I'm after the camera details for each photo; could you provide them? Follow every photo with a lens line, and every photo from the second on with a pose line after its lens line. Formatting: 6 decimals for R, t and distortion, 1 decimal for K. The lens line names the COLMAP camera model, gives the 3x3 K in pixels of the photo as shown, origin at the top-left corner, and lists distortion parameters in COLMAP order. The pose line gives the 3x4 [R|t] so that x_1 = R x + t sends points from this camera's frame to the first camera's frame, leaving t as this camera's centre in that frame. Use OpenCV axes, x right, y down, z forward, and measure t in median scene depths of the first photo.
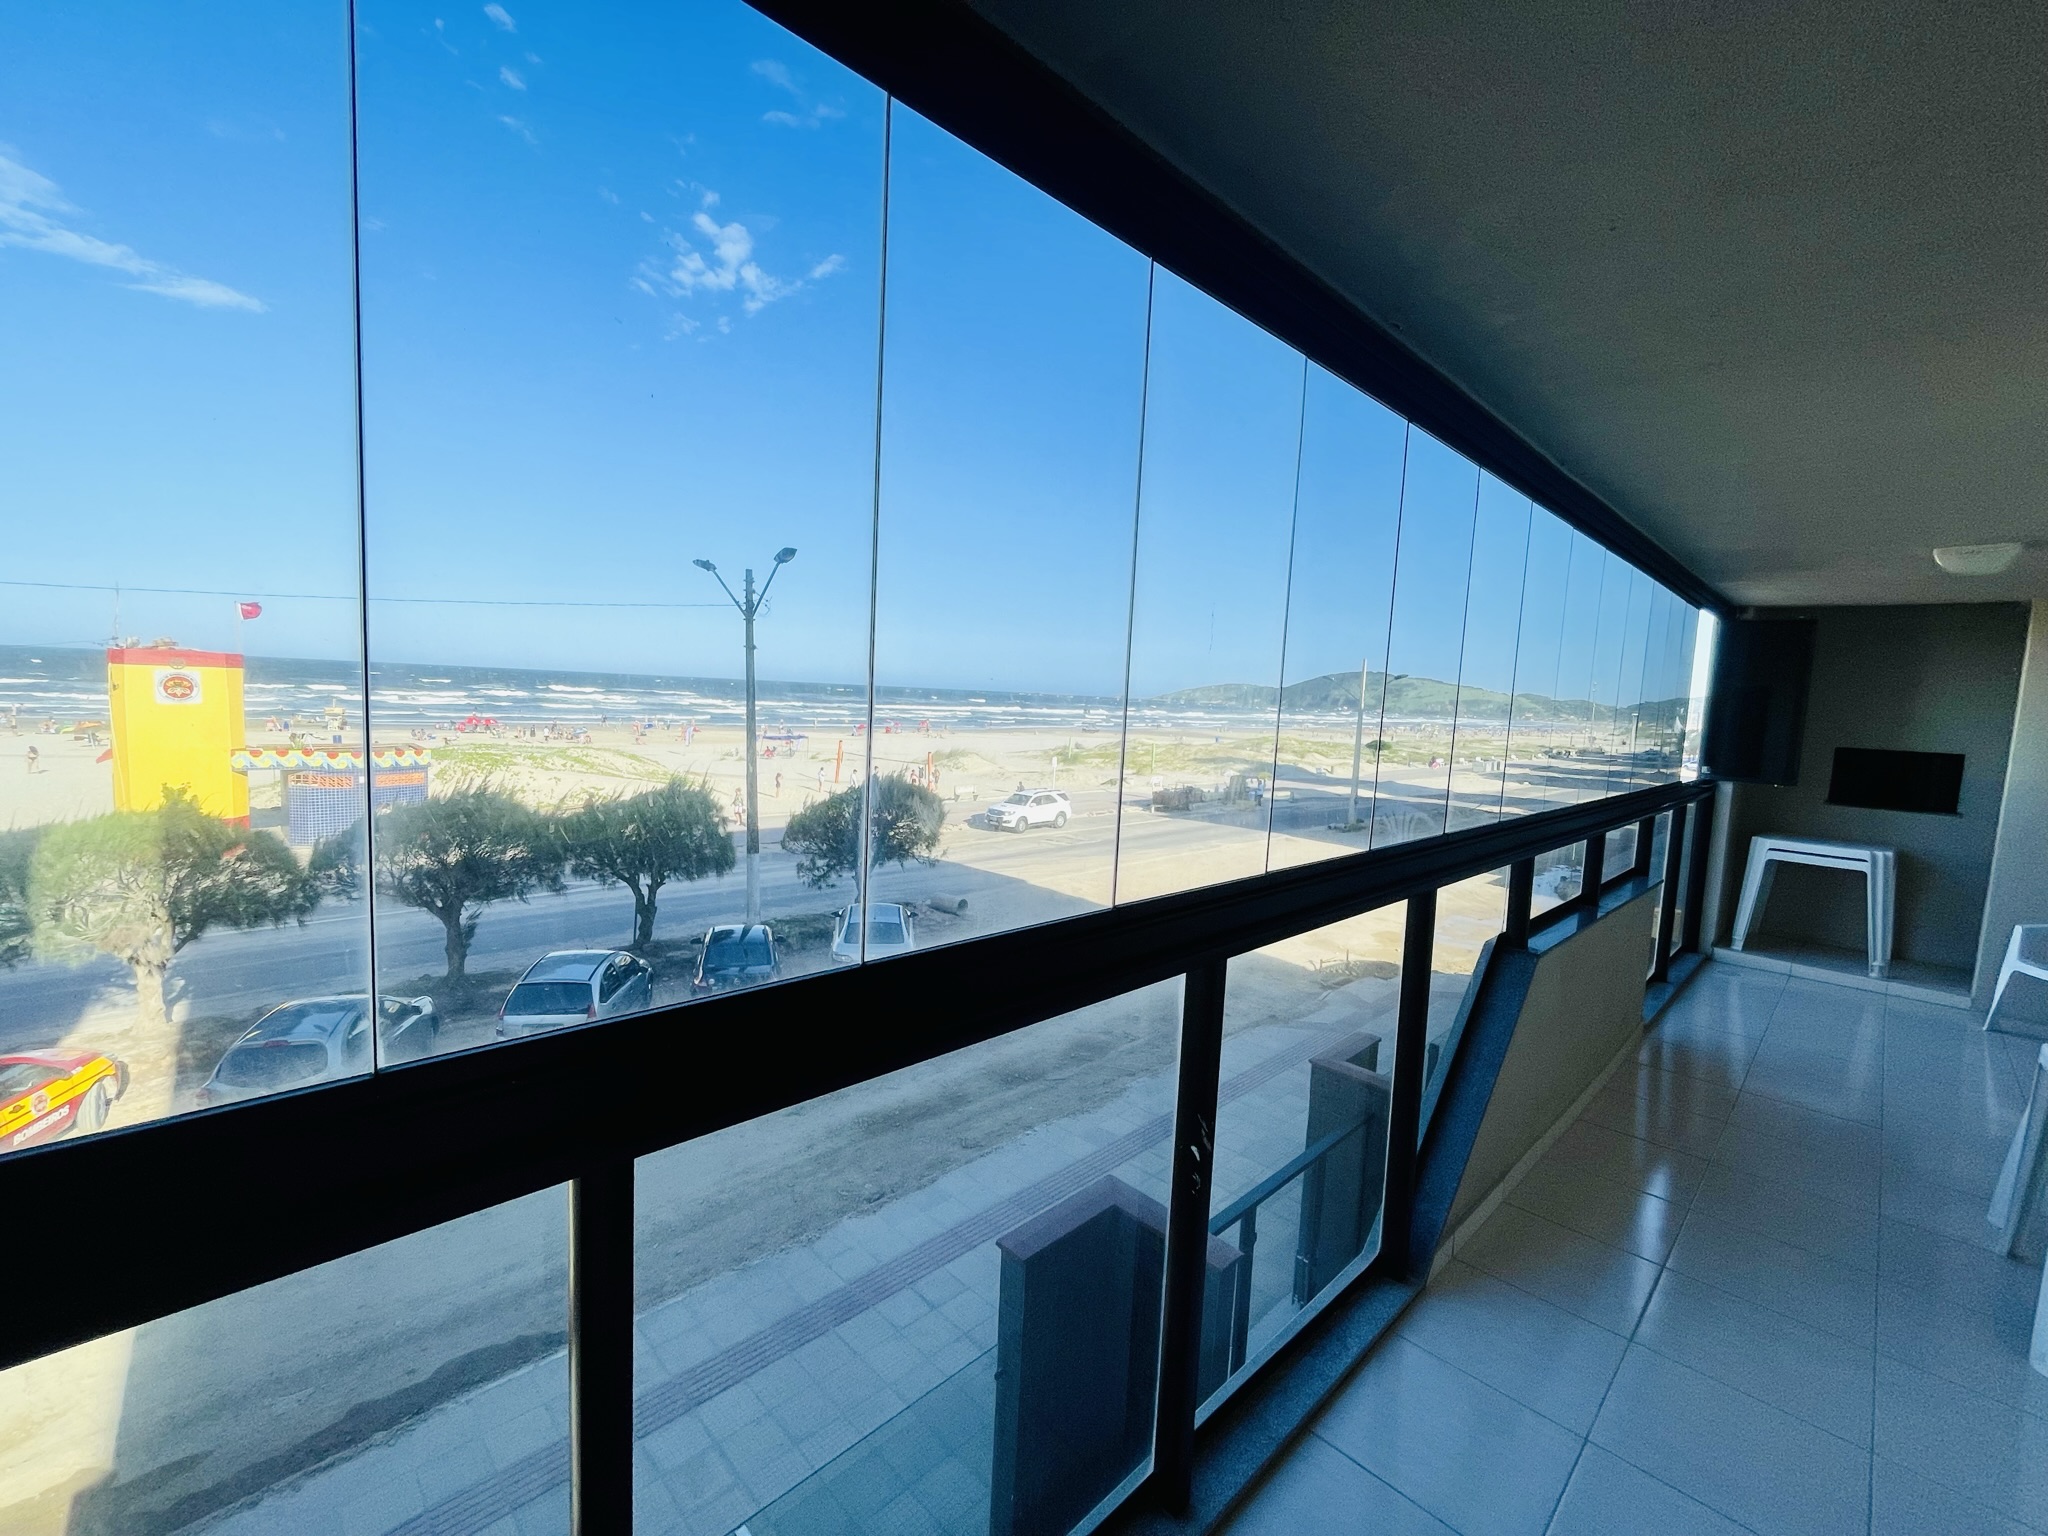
lens RADIAL K [[837.2, 0, 1024.0], [0, 837.2, 768.0], [0, 0, 1]] dist [-0.001235, 0.000370]
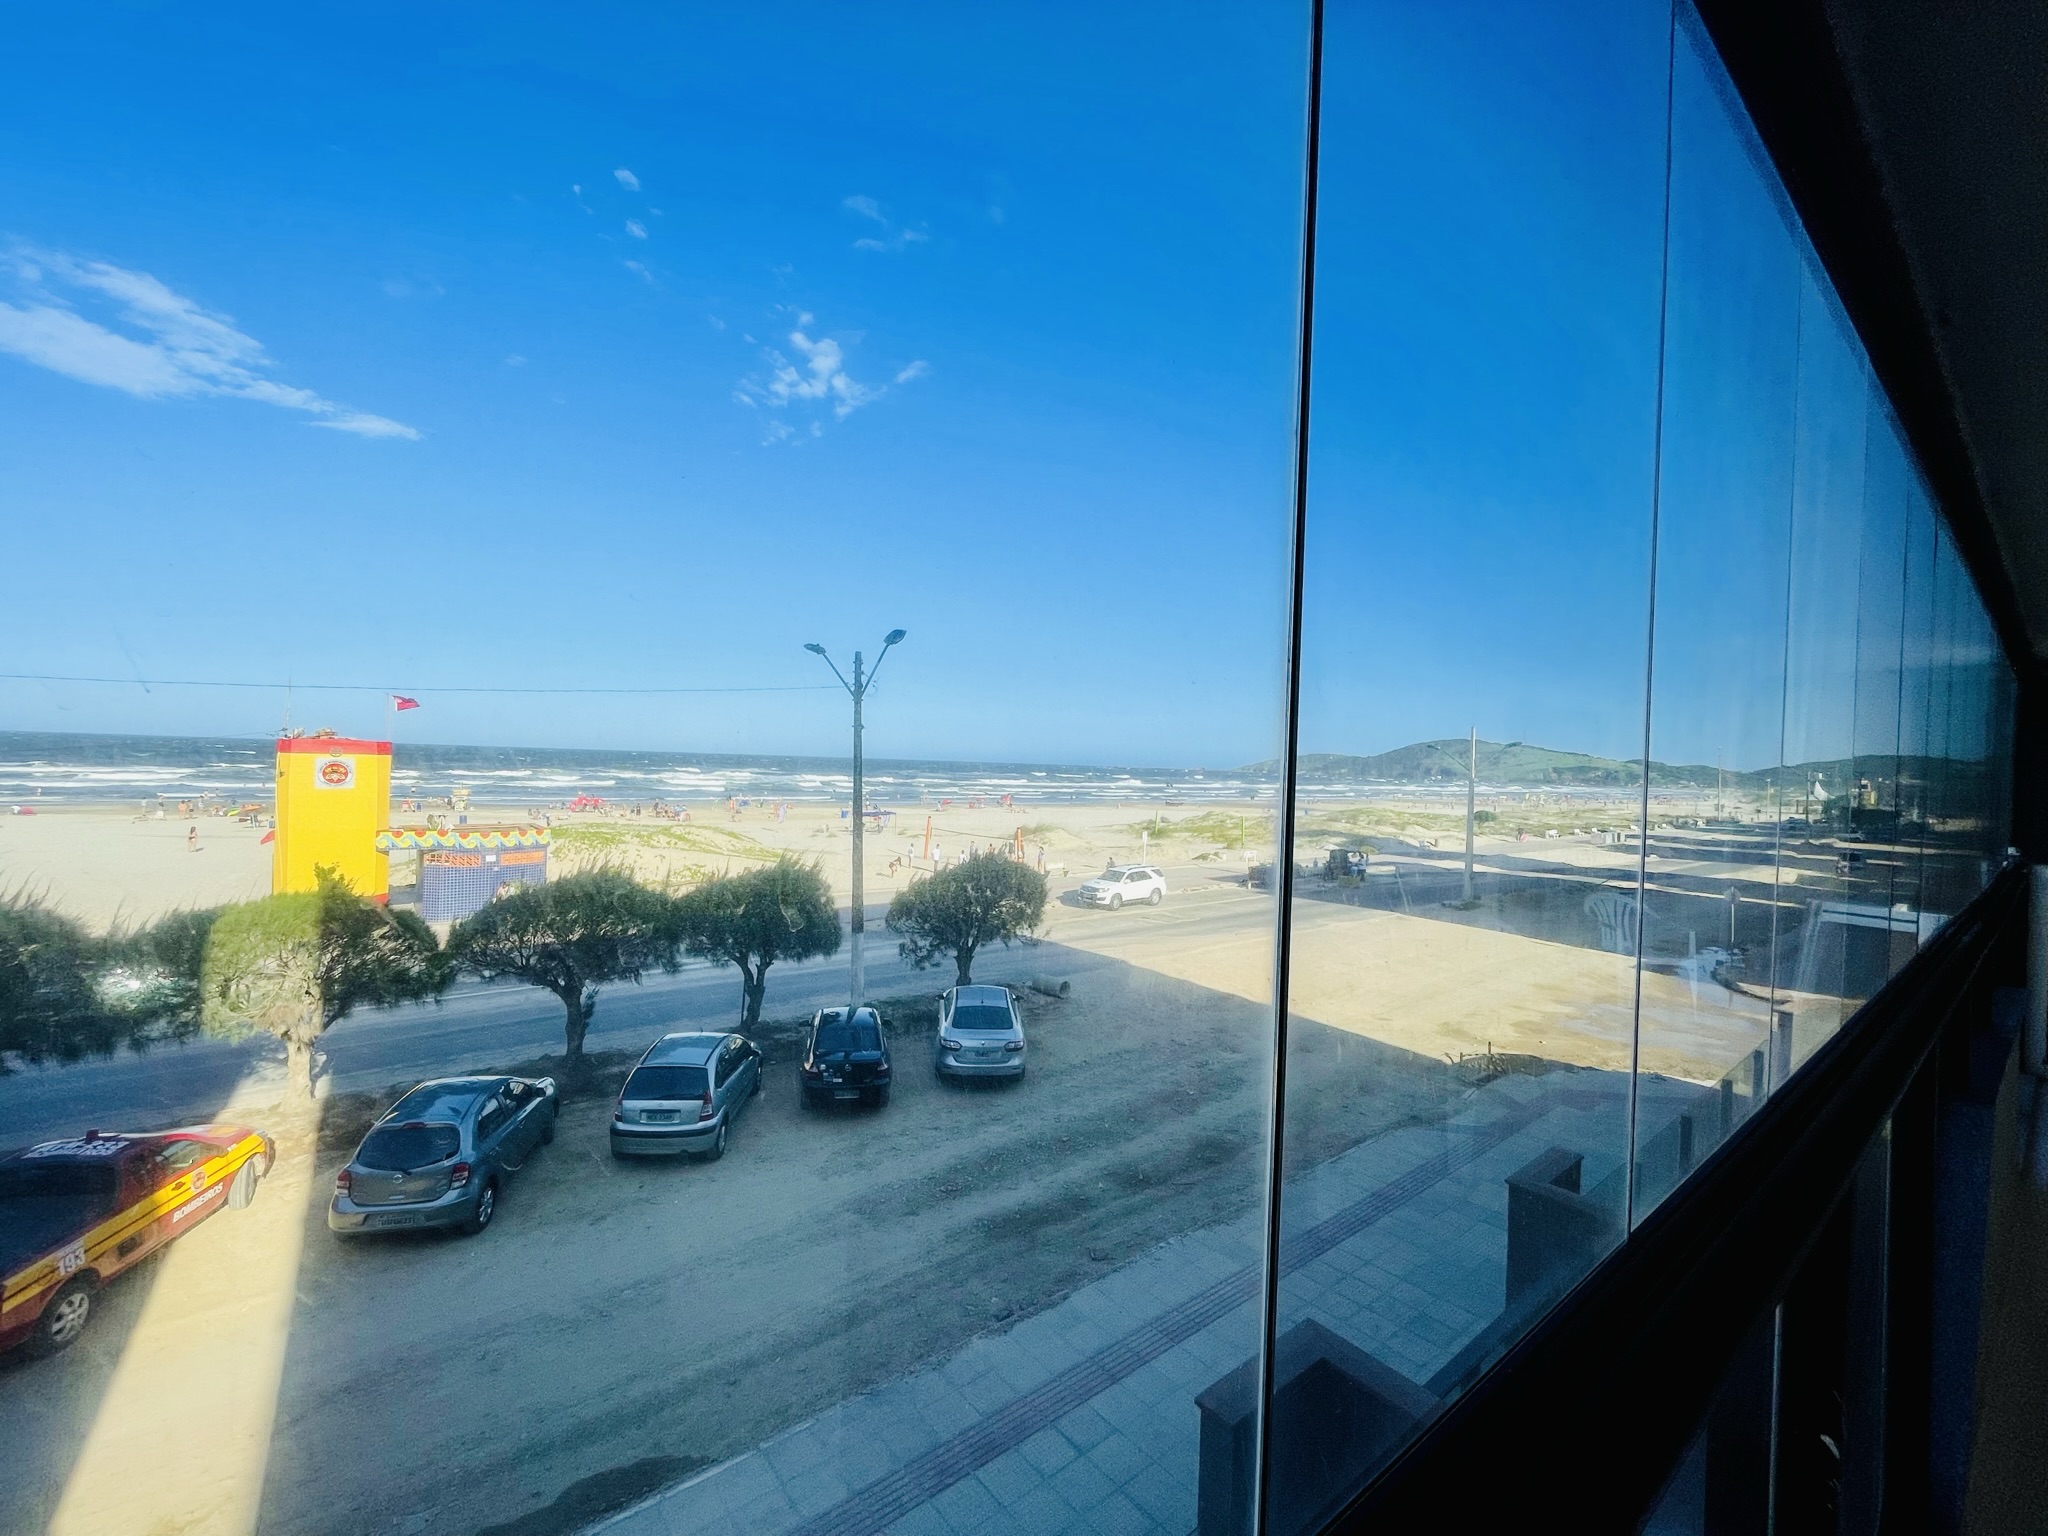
lens RADIAL K [[837.9, 0, 1023.9], [0, 837.9, 761.0], [0, 0, 1]] dist [-0.000901, -0.000488]
pose [[0.995606, -0.014777, -0.092472, -0.033753], [0.005798, 0.995304, -0.096625, -0.003669], [0.093465, 0.095664, 0.991016, 0.014171]]
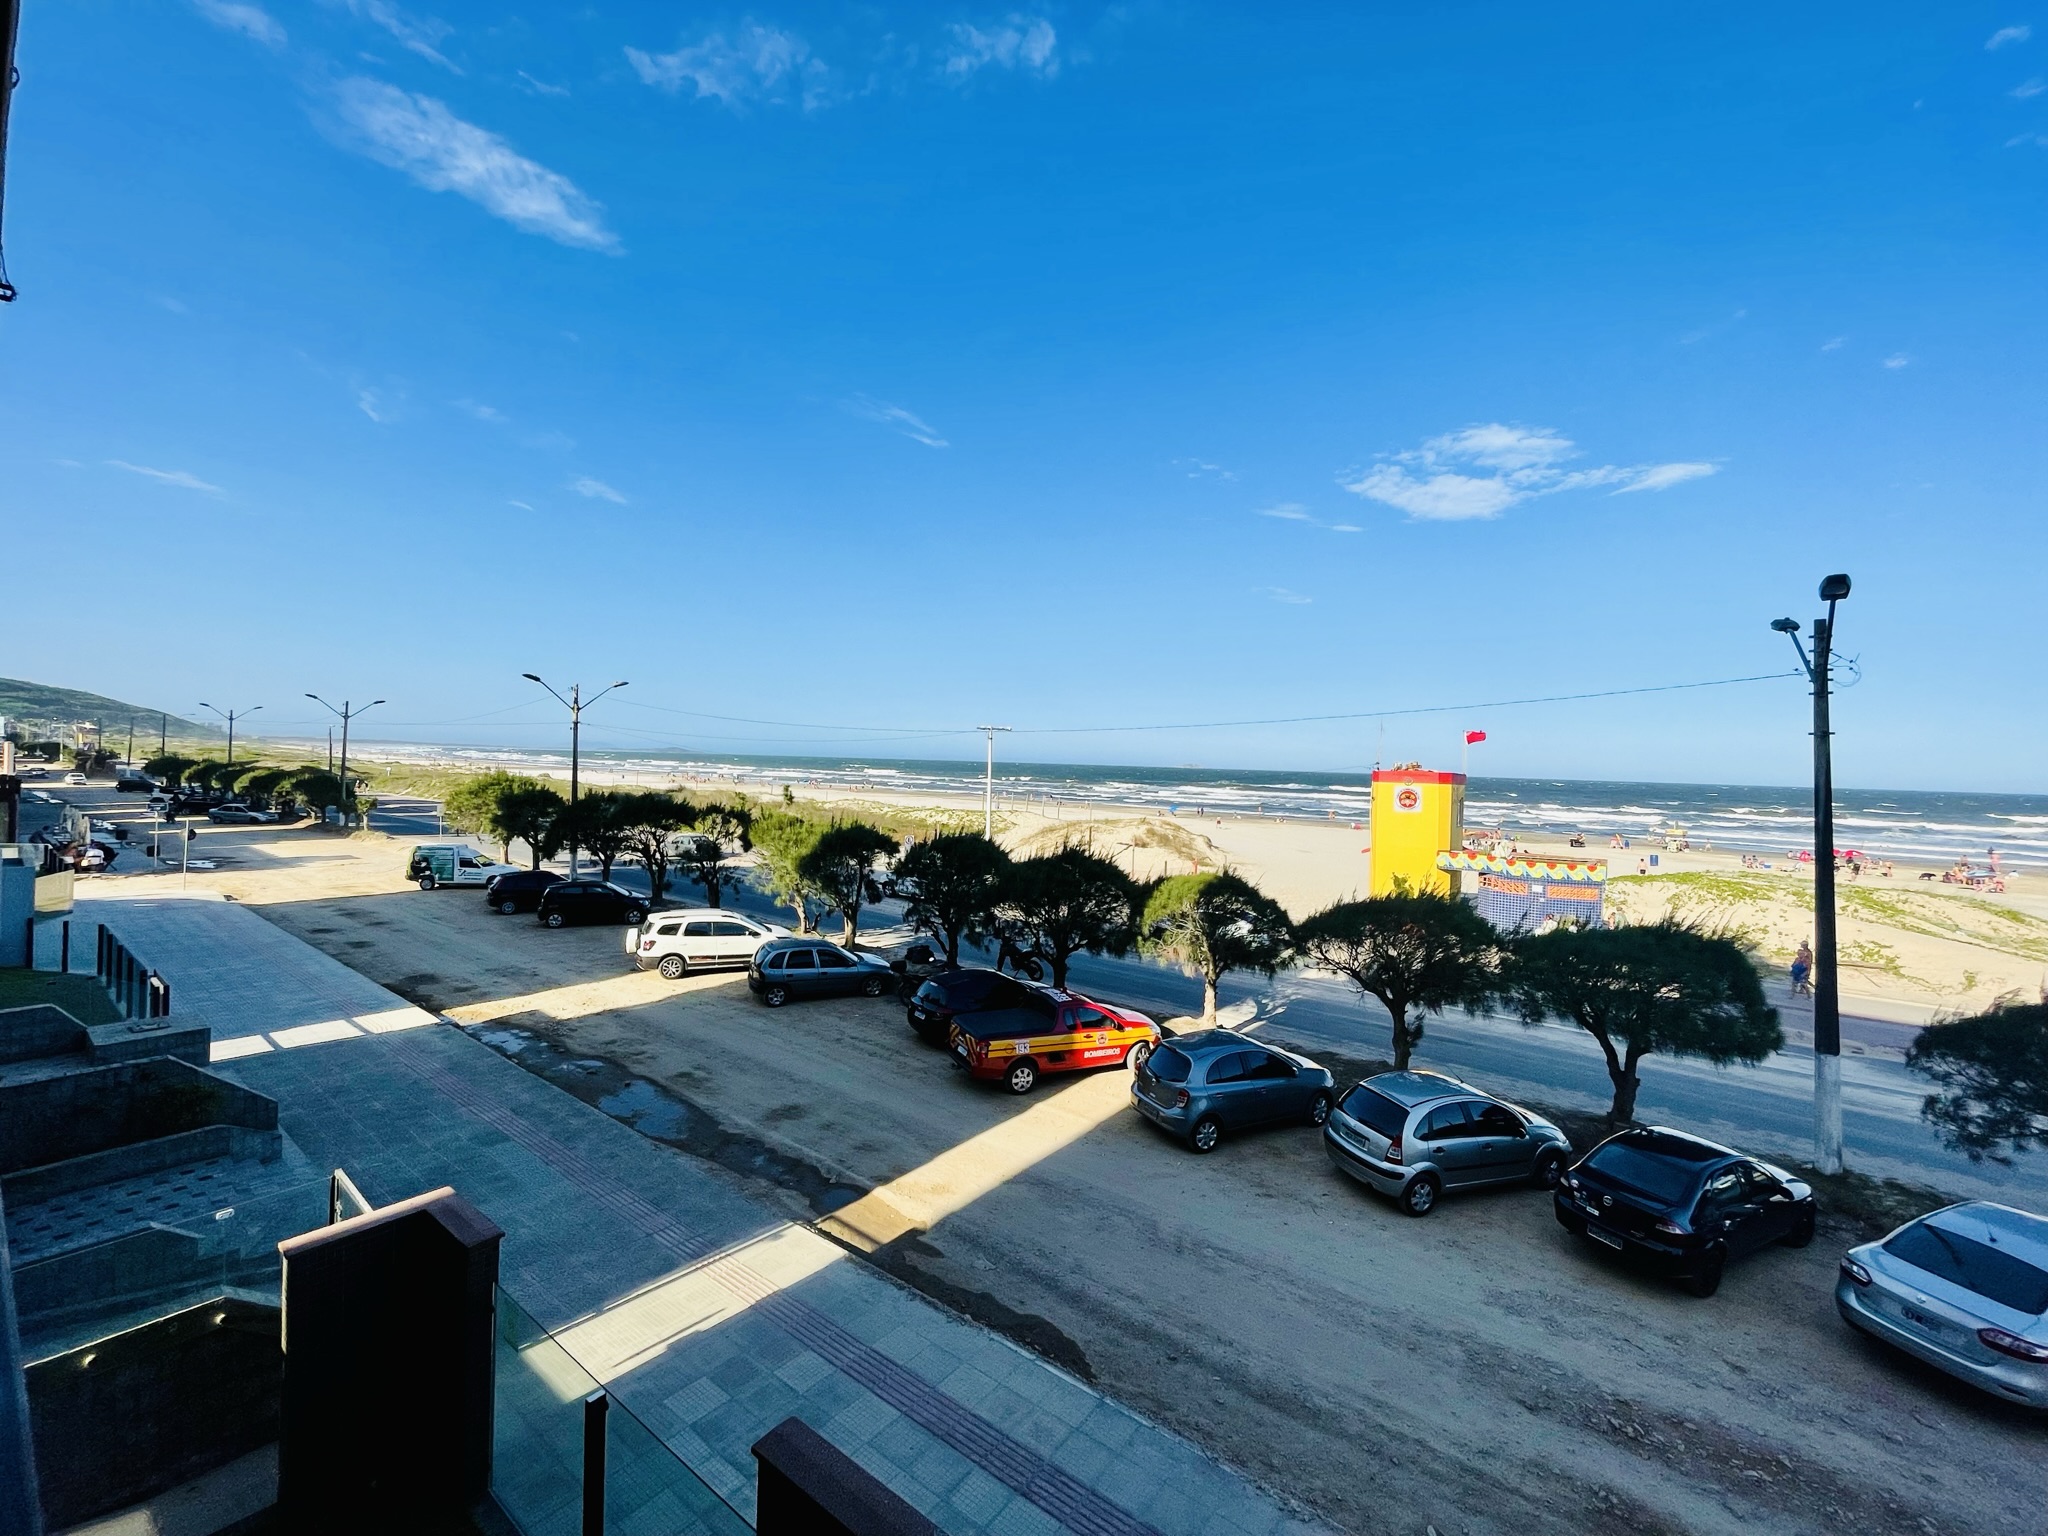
lens RADIAL K [[836.9, 0, 1017.6], [0, 836.9, 741.2], [0, 0, 1]] dist [-0.025748, 0.007415]
pose [[0.143006, -0.067108, -0.987444, 0.233231], [-0.115765, 0.989716, -0.084028, -0.009482], [0.982928, 0.126328, 0.133766, 0.287200]]
